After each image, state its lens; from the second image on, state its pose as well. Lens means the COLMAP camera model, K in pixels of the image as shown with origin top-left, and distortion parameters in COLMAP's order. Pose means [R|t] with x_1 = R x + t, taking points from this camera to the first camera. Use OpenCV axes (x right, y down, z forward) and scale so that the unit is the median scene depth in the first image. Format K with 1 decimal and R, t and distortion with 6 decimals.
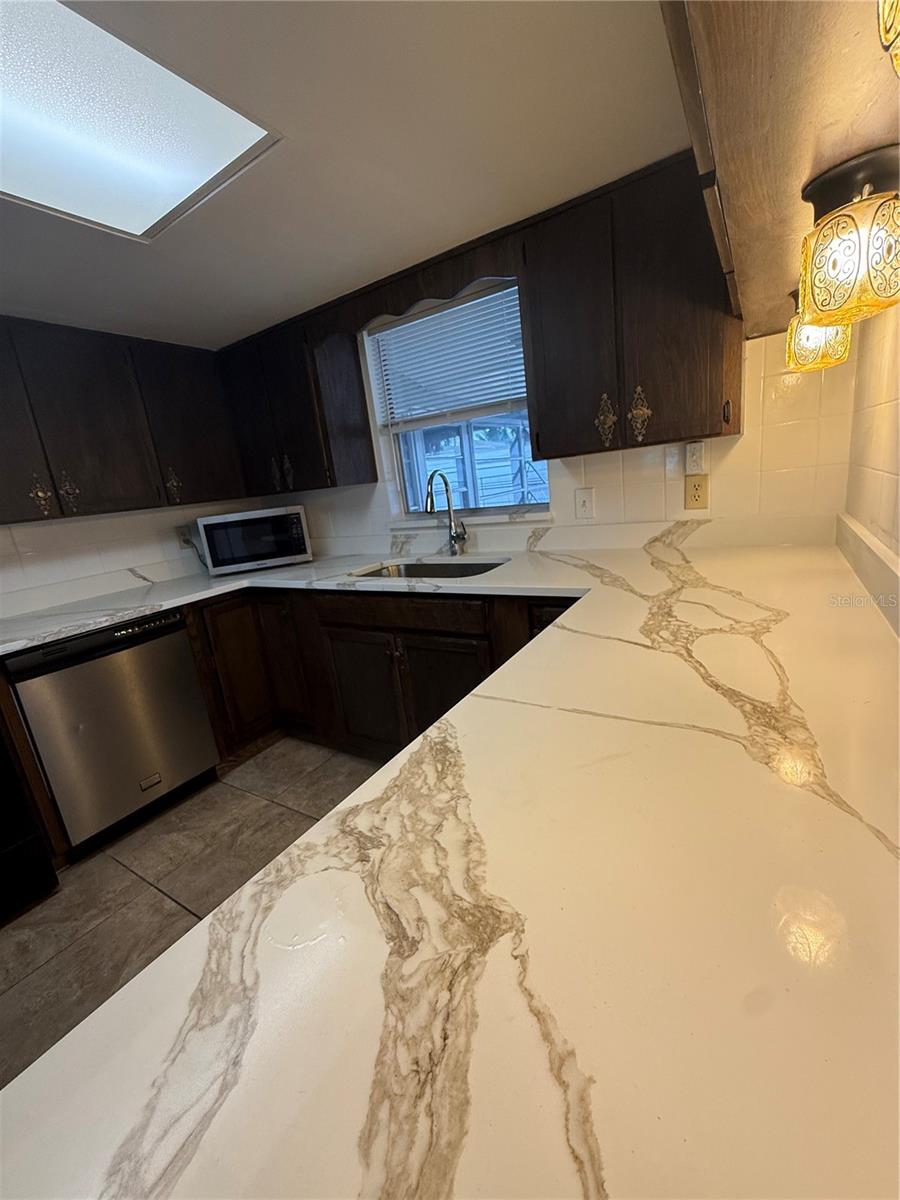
lens RADIAL K [[481.6, 0, 451.4], [0, 481.6, 597.4], [0, 0, 1]] dist [-0.001233, 0.000034]
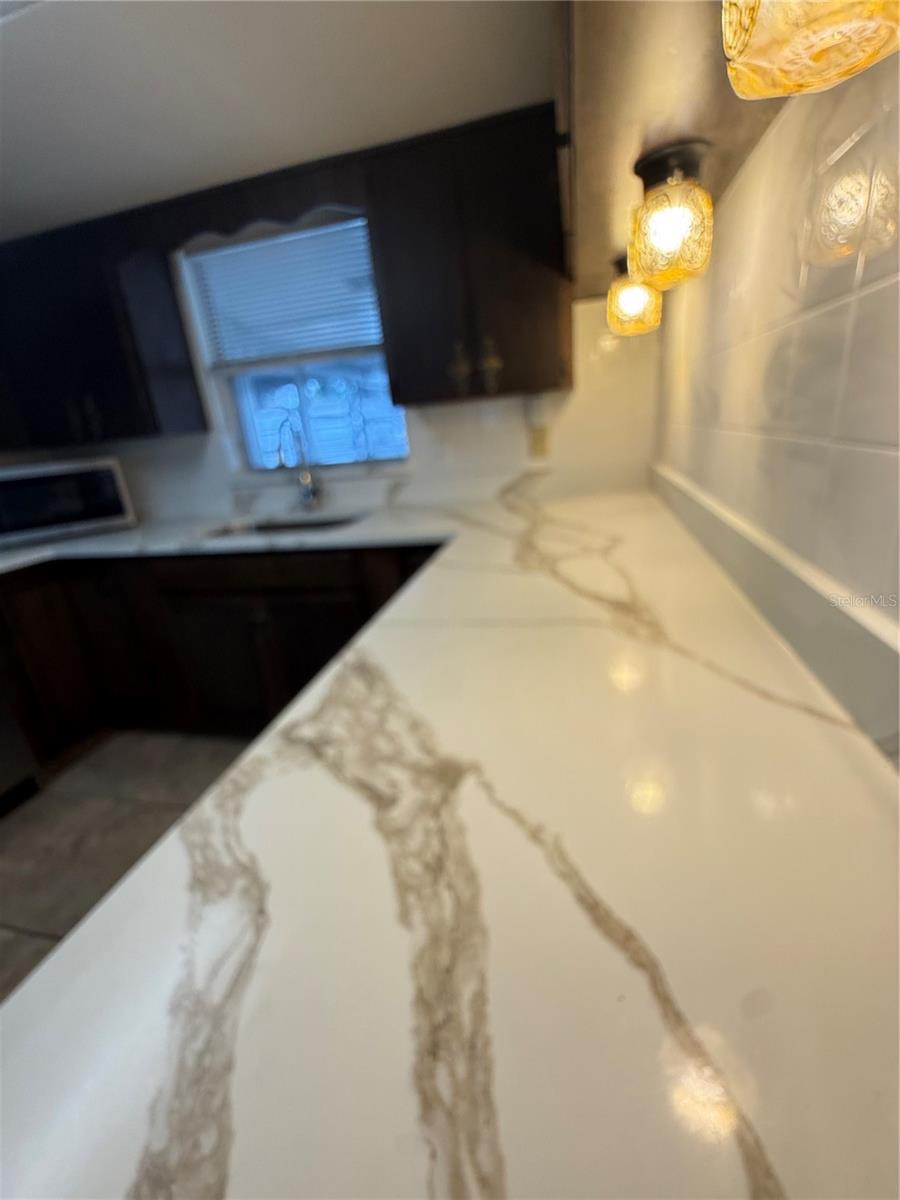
lens RADIAL K [[498.3, 0, 450.0], [0, 498.3, 600.0], [0, 0, 1]] dist [-0.001047, 0.000039]
pose [[0.948275, -0.082677, 0.306496, -0.061420], [0.062299, 0.995182, 0.075703, 0.038299], [-0.311278, -0.052693, 0.948857, -0.030533]]
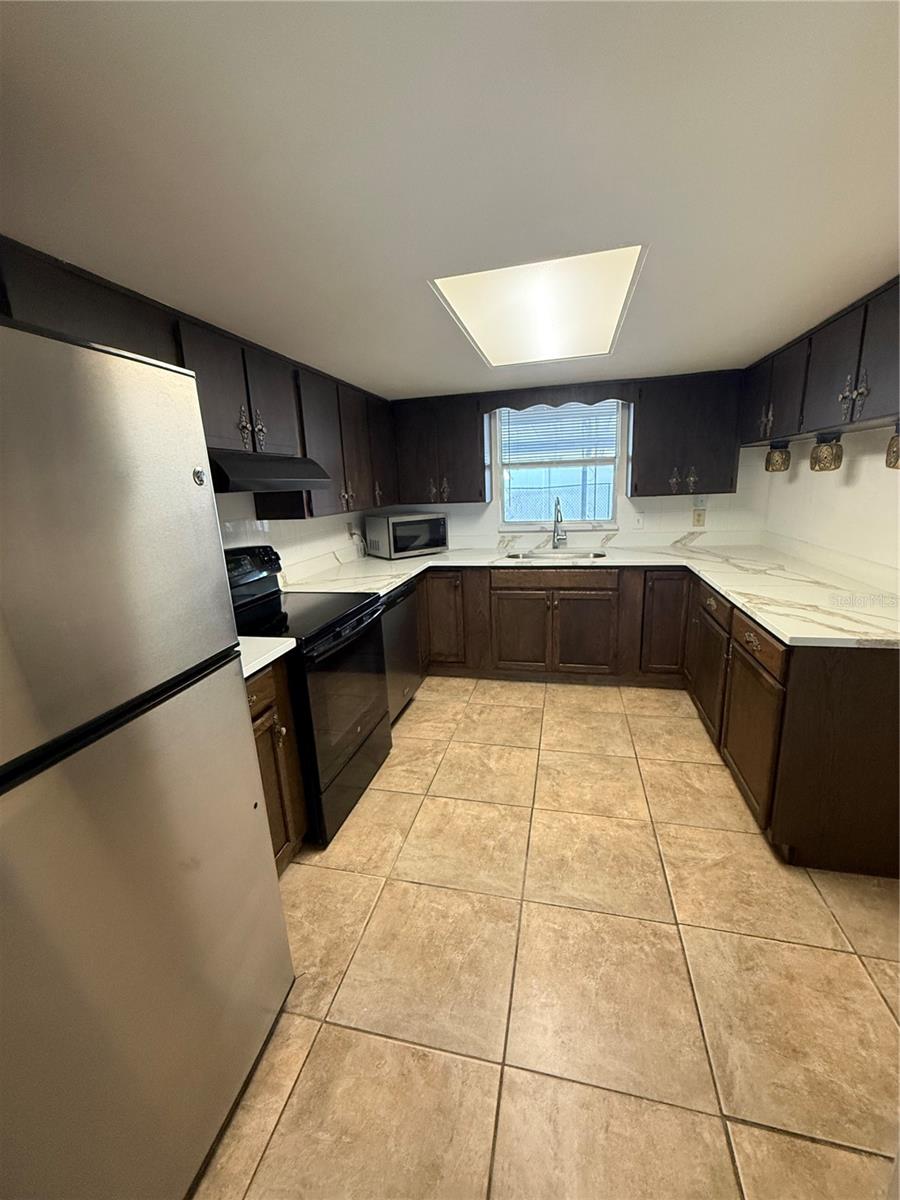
lens RADIAL K [[481.6, 0, 451.4], [0, 481.6, 597.4], [0, 0, 1]] dist [-0.001233, 0.000034]
pose [[0.945107, -0.001292, 0.326758, -1.126763], [0.012137, 0.999441, -0.031152, 0.161543], [-0.326535, 0.033408, 0.944595, -0.544994]]
